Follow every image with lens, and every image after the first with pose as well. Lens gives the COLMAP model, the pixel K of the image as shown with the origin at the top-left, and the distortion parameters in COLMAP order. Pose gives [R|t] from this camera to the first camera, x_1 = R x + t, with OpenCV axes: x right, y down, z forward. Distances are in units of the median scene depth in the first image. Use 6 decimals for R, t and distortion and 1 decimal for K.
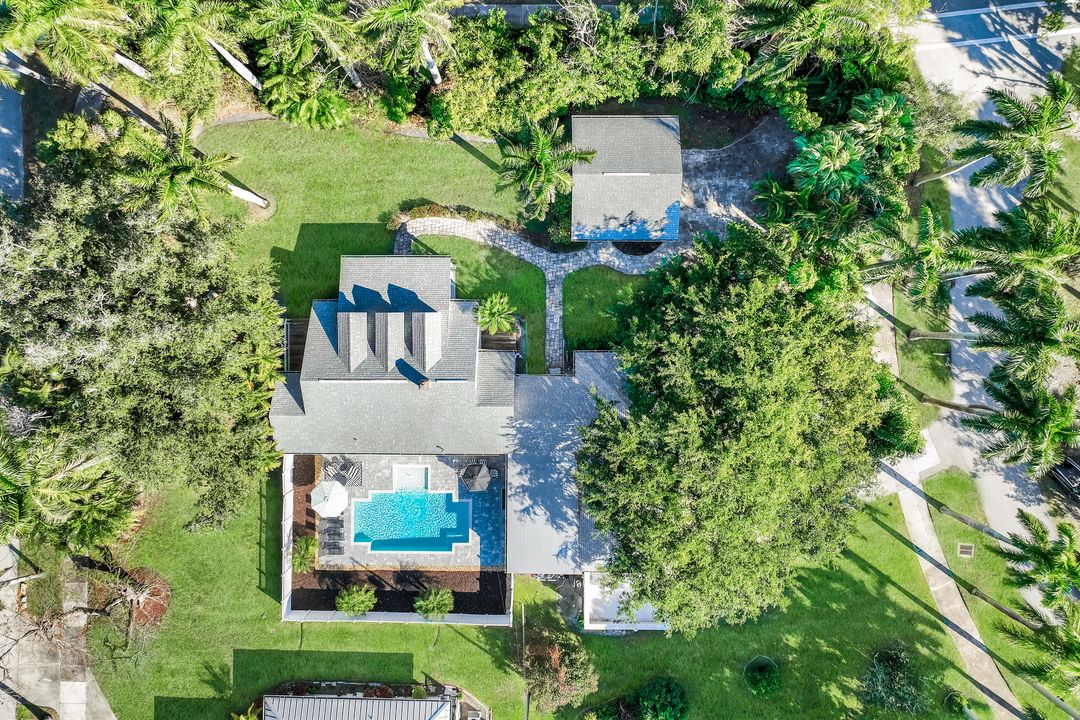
lens RADIAL K [[812.5, 0, 540.0], [0, 812.5, 360.0], [0, 0, 1]] dist [0.004498, 0.010504]
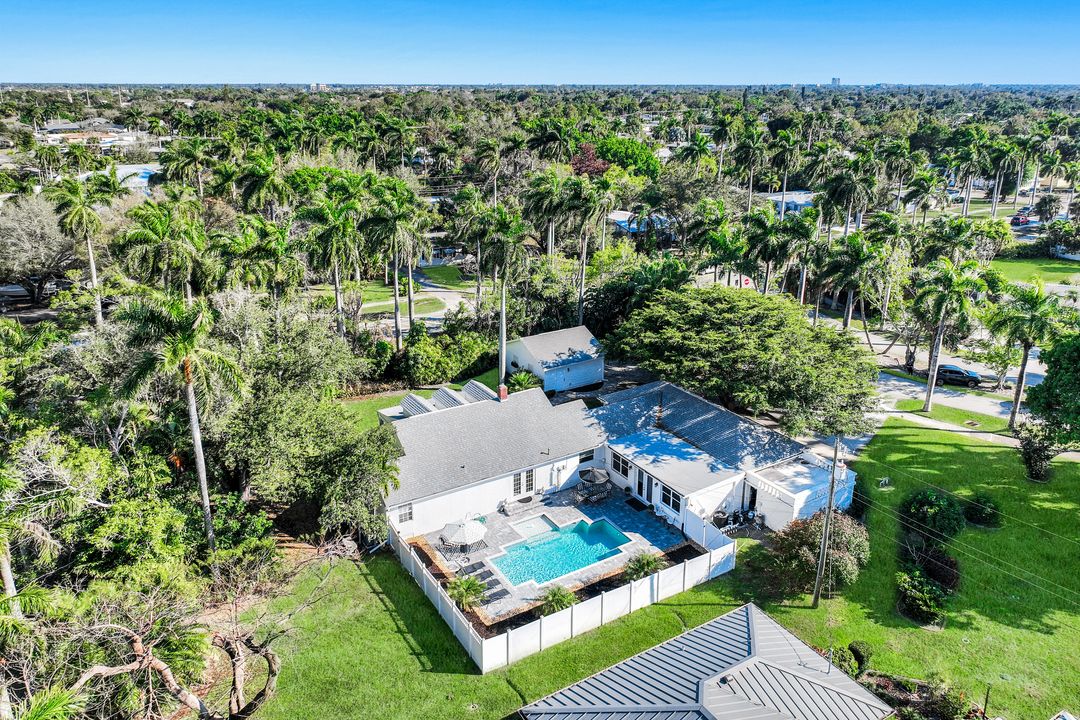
lens RADIAL K [[812.5, 0, 540.0], [0, 812.5, 360.0], [0, 0, 1]] dist [0.004498, 0.010504]
pose [[0.844795, -0.152142, 0.513006, -0.607102], [0.534953, 0.218373, -0.816173, 0.871386], [0.012147, 0.963933, 0.265869, 0.627625]]
